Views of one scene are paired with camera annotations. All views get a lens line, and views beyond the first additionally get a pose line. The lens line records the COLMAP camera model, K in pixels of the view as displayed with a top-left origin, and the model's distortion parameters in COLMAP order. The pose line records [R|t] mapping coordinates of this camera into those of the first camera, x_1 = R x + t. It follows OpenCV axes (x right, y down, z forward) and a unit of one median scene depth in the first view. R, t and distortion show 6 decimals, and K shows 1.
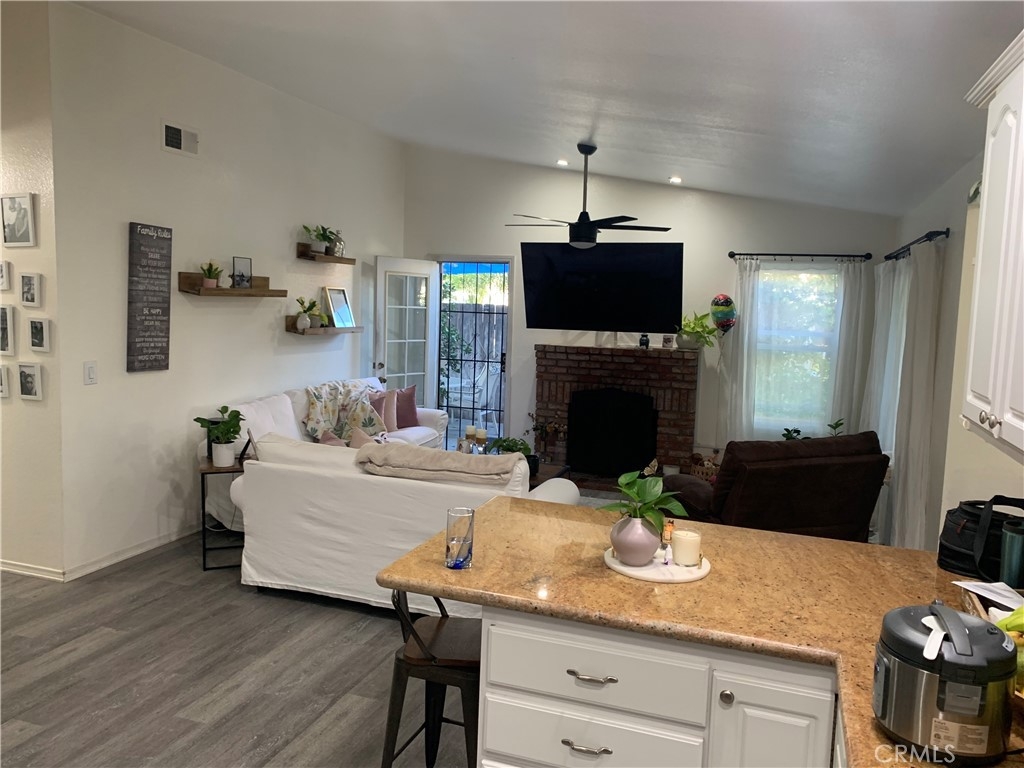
lens RADIAL K [[782.9, 0, 515.1], [0, 782.9, 378.9], [0, 0, 1]] dist [0.028976, -0.029175]
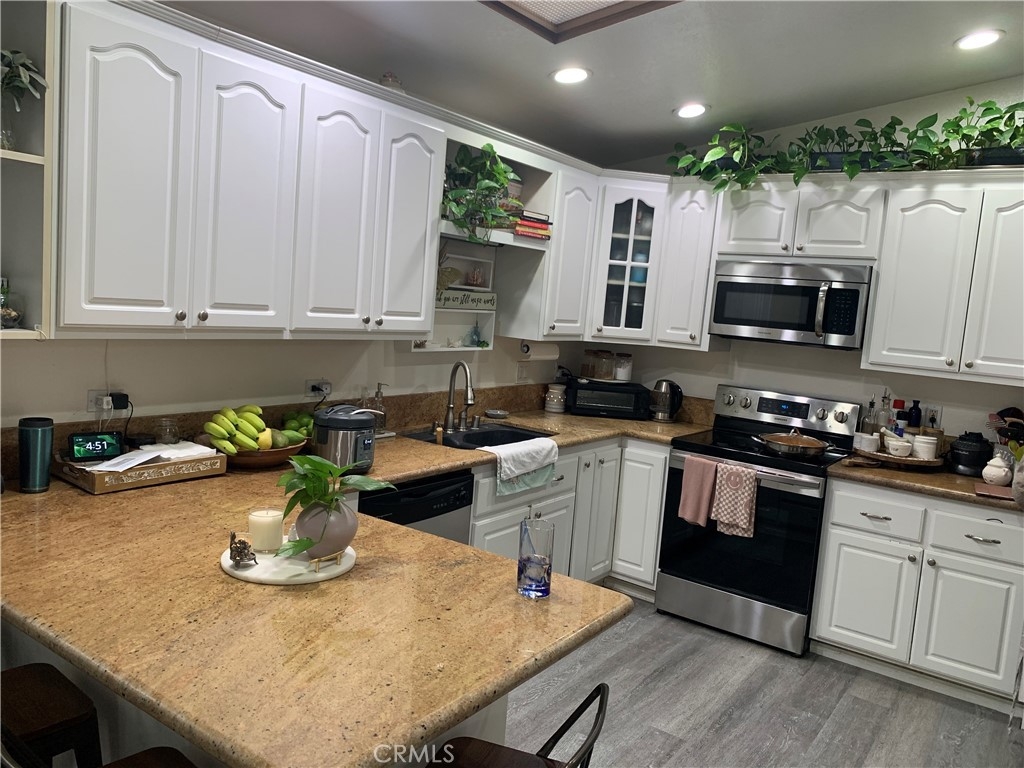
lens RADIAL K [[782.9, 0, 515.1], [0, 782.9, 378.9], [0, 0, 1]] dist [0.028976, -0.029175]
pose [[-0.953363, -0.138981, 0.267923, -0.098422], [-0.083011, 0.974179, 0.209961, -0.057252], [-0.290186, 0.177929, -0.940284, 0.709243]]
